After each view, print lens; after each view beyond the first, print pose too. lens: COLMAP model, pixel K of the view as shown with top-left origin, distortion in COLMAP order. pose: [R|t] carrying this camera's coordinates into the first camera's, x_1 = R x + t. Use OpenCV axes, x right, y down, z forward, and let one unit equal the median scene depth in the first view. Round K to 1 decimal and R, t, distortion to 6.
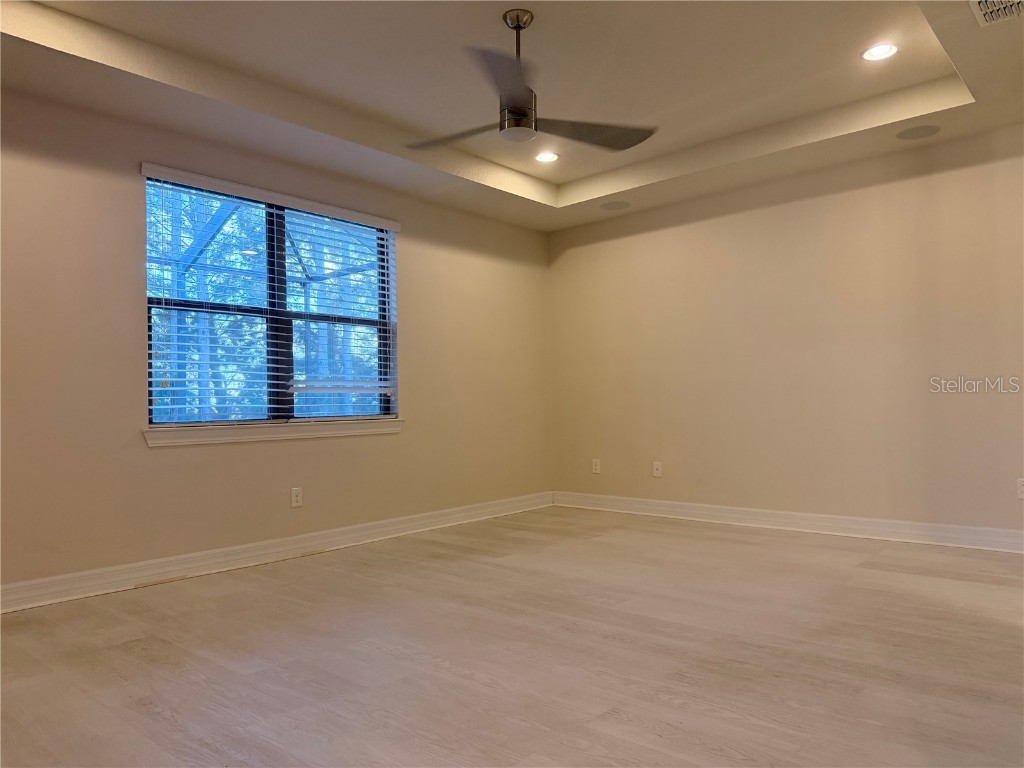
lens RADIAL K [[716.8, 0, 512.3], [0, 716.8, 387.0], [0, 0, 1]] dist [0.108987, -0.171509]
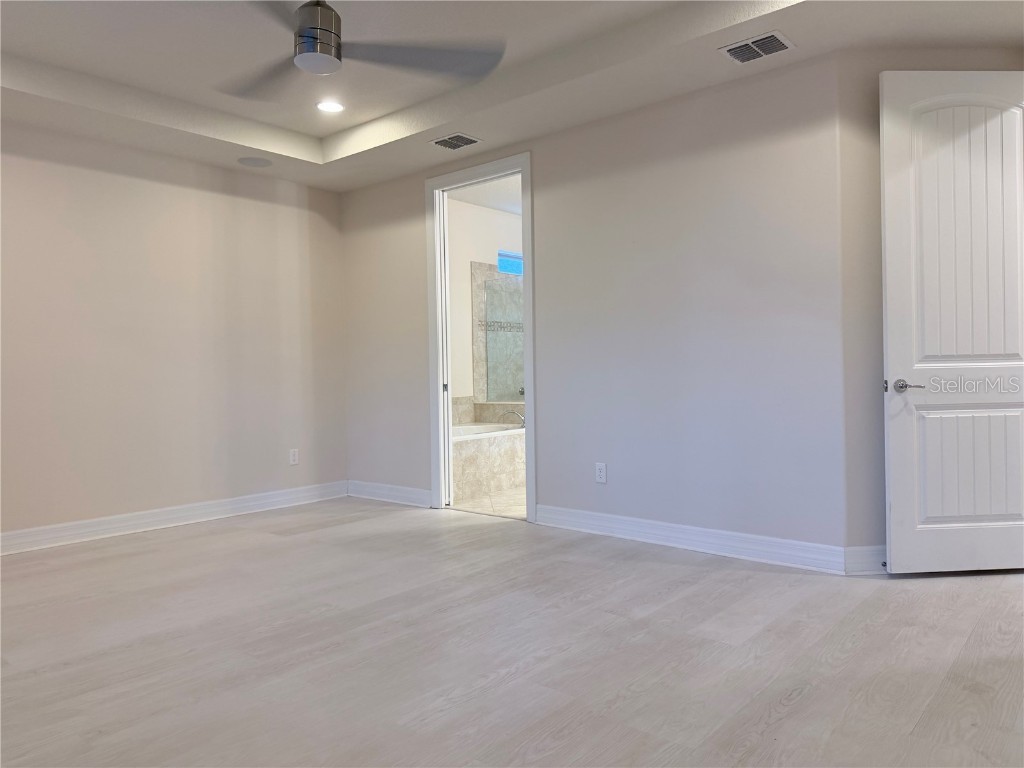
lens RADIAL K [[716.8, 0, 512.3], [0, 716.8, 387.0], [0, 0, 1]] dist [0.108987, -0.171509]
pose [[-0.005471, -0.001918, 0.999983, -0.988846], [-0.004023, 0.999990, 0.001896, 0.013469], [-0.999977, -0.004013, -0.005478, 0.959153]]
